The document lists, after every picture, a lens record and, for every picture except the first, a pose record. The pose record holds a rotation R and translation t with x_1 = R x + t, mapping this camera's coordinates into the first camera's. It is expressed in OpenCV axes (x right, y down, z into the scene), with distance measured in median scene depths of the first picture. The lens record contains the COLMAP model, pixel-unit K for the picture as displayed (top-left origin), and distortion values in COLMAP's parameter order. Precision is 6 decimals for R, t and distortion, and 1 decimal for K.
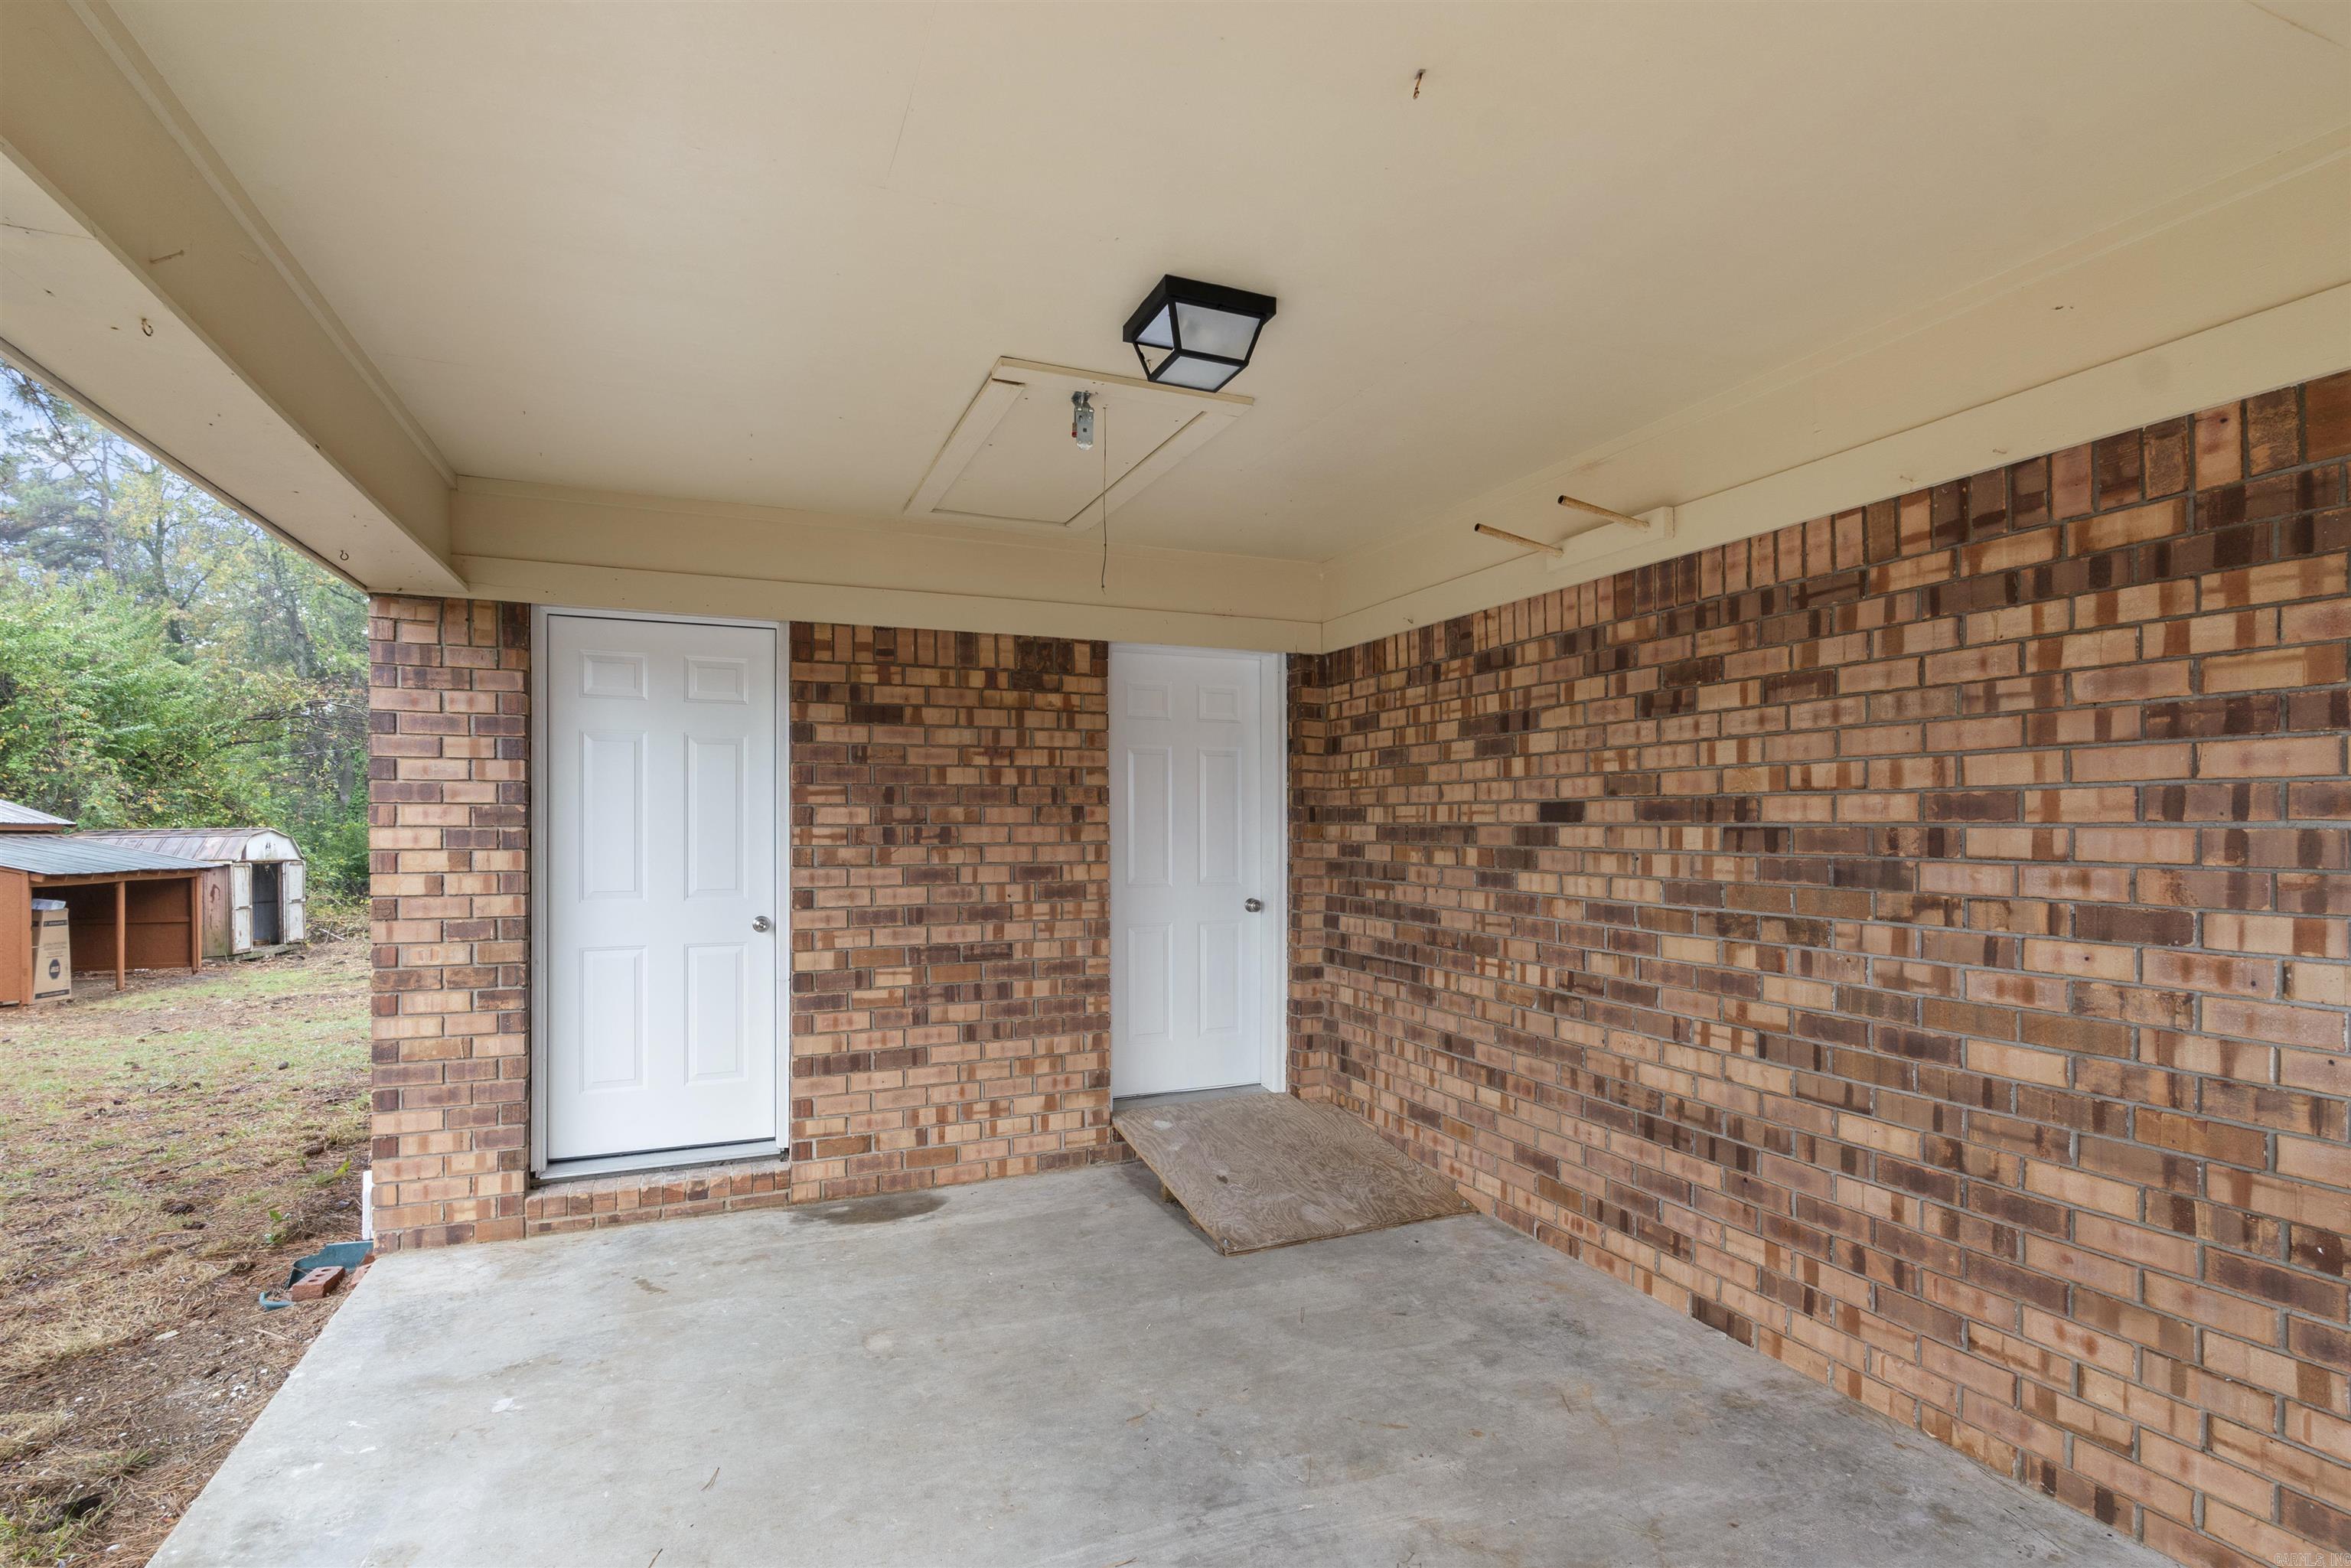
lens RADIAL K [[1119.6, 0, 1177.3], [0, 1119.6, 839.4], [0, 0, 1]] dist [0.000097, 0.000463]
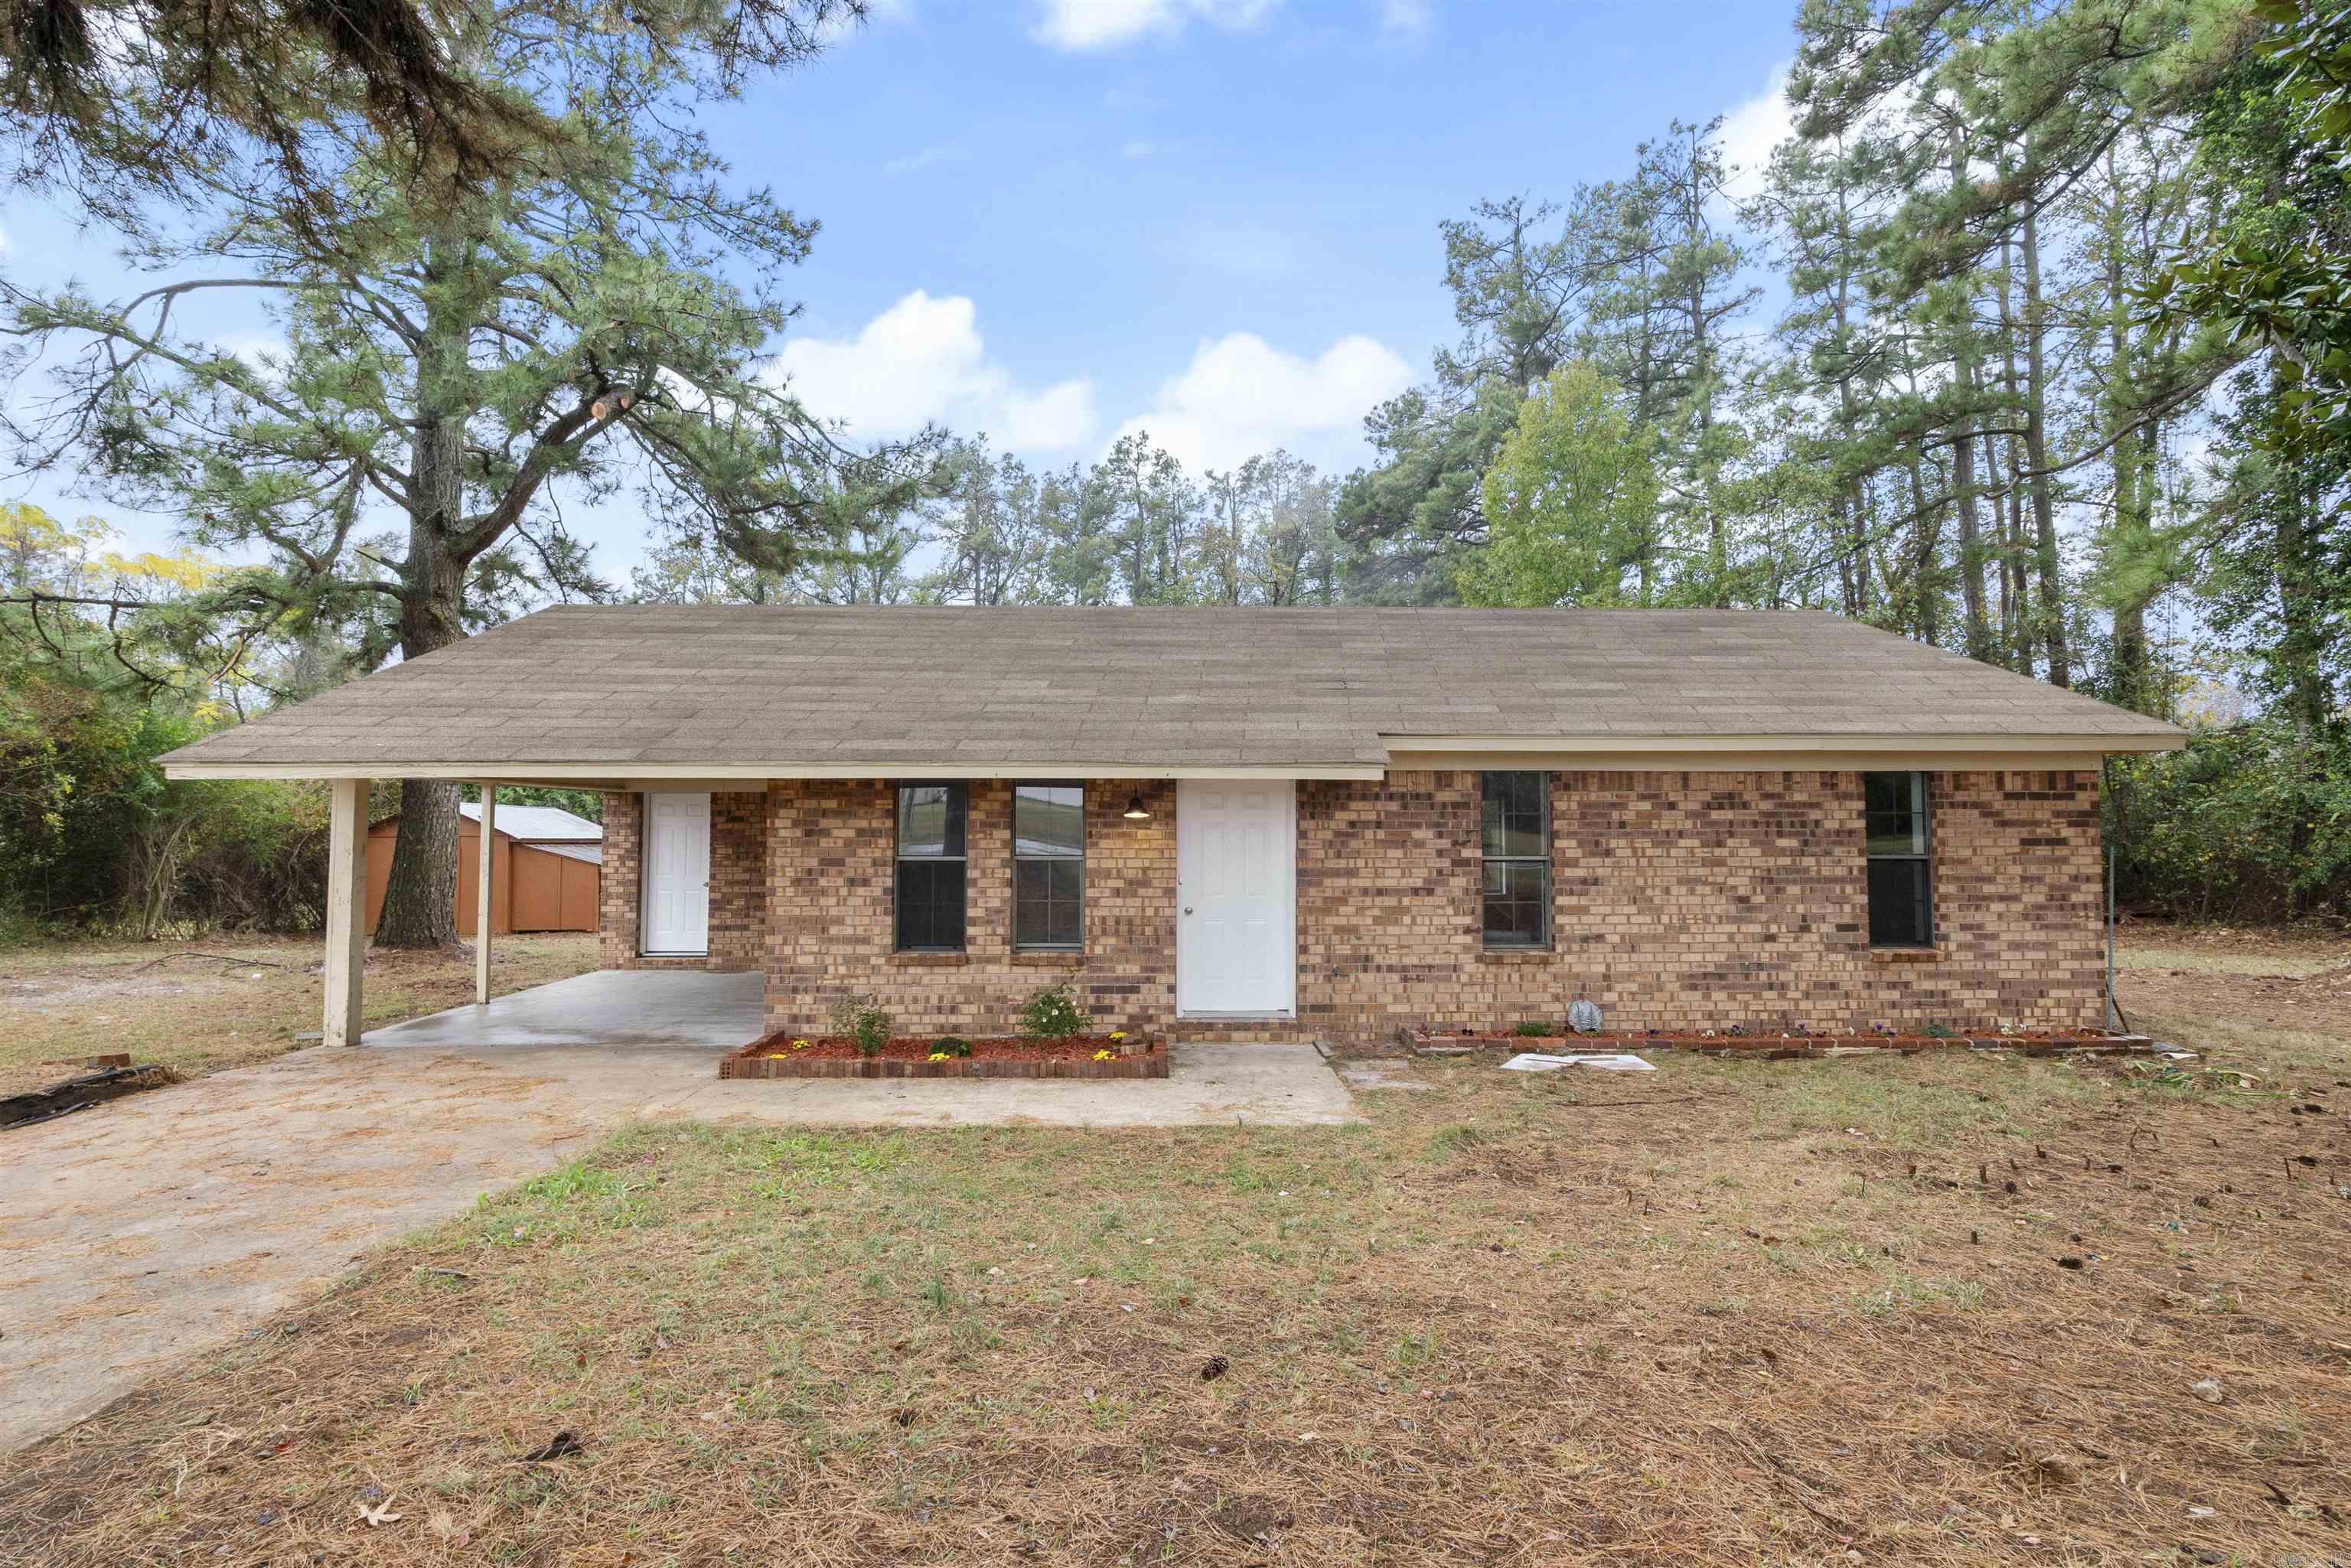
lens RADIAL K [[1105.4, 0, 1173.9], [0, 1105.4, 791.6], [0, 0, 1]] dist [-0.010647, 0.000186]
pose [[0.933601, -0.011450, -0.358131, 1.899245], [-0.005412, 0.998925, -0.046045, -0.049108], [0.358273, 0.044926, 0.932535, -1.400537]]
